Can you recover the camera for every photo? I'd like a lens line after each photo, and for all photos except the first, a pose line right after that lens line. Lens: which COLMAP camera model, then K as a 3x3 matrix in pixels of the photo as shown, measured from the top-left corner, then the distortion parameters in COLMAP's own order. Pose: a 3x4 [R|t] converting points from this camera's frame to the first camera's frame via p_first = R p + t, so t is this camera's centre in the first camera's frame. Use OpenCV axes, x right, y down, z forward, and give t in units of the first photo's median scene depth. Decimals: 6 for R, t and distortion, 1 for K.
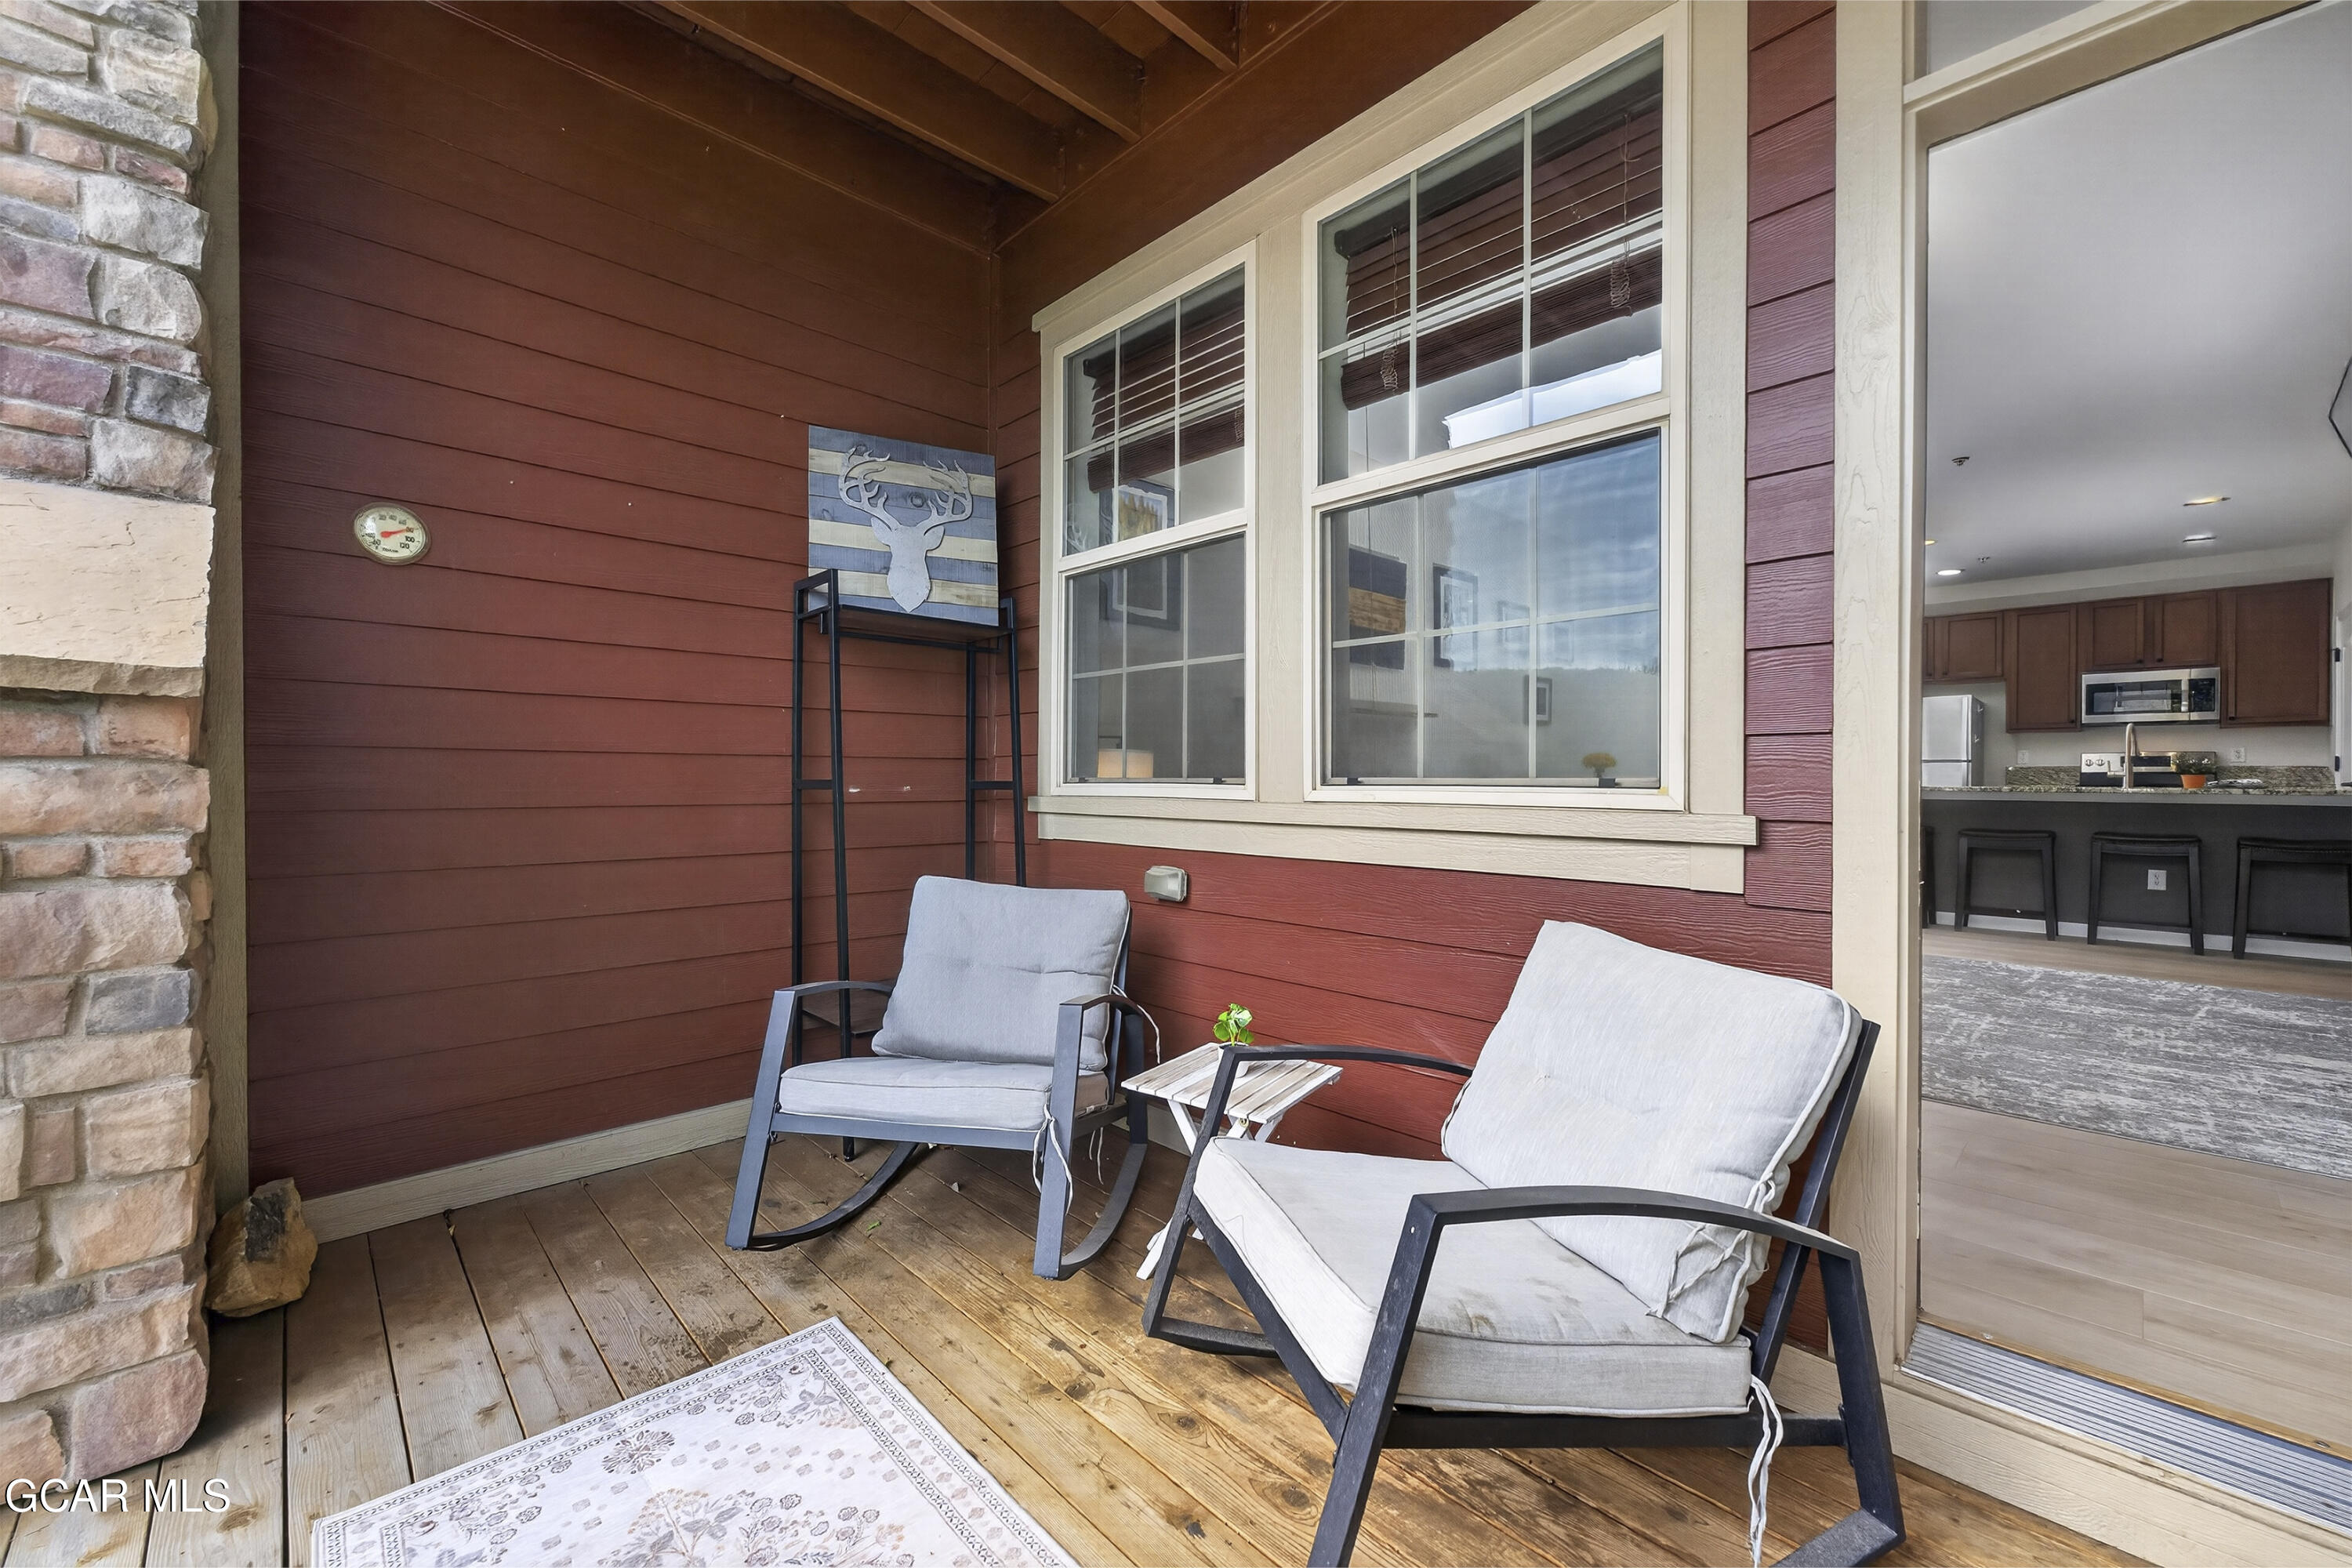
lens RADIAL K [[932.2, 0, 1180.2], [0, 932.2, 776.7], [0, 0, 1]] dist [-0.002803, 0.001056]
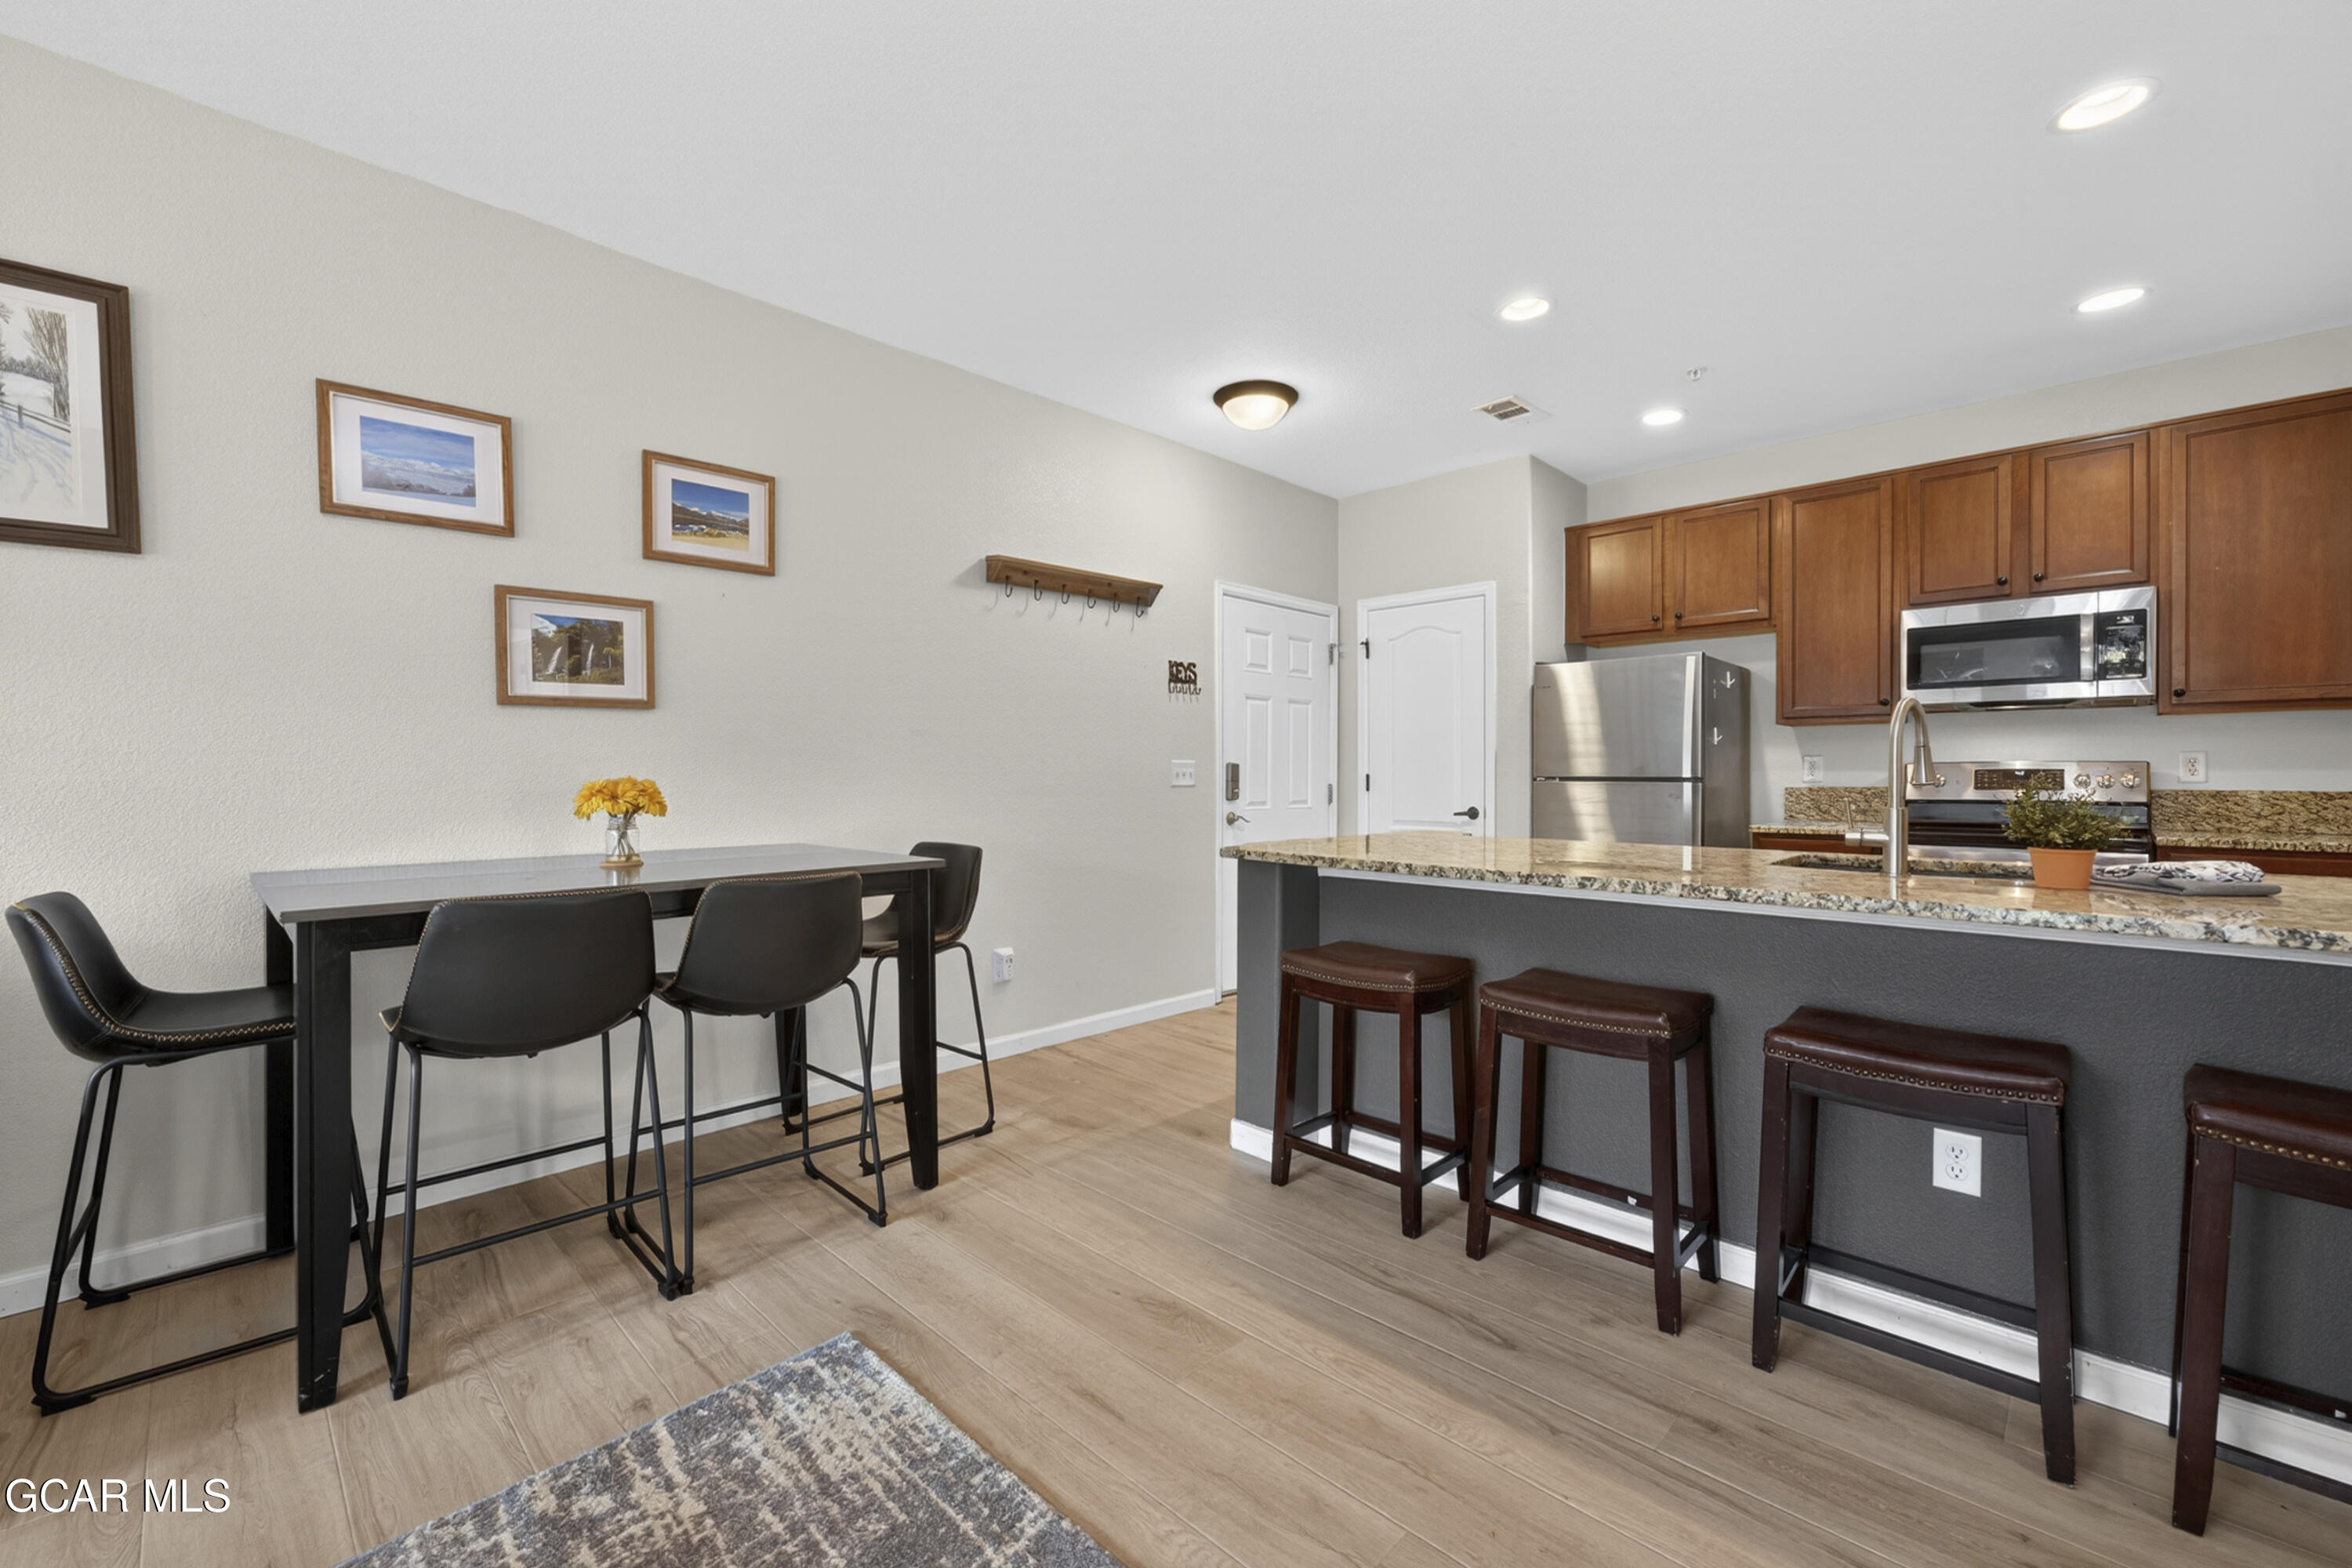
lens RADIAL K [[932.2, 0, 1182.2], [0, 932.2, 773.2], [0, 0, 1]] dist [-0.002803, 0.001056]
pose [[0.999702, -0.007822, 0.023123, 0.580172], [0.007515, 0.999883, 0.013312, -0.030117], [-0.023224, -0.013134, 0.999644, 0.510244]]
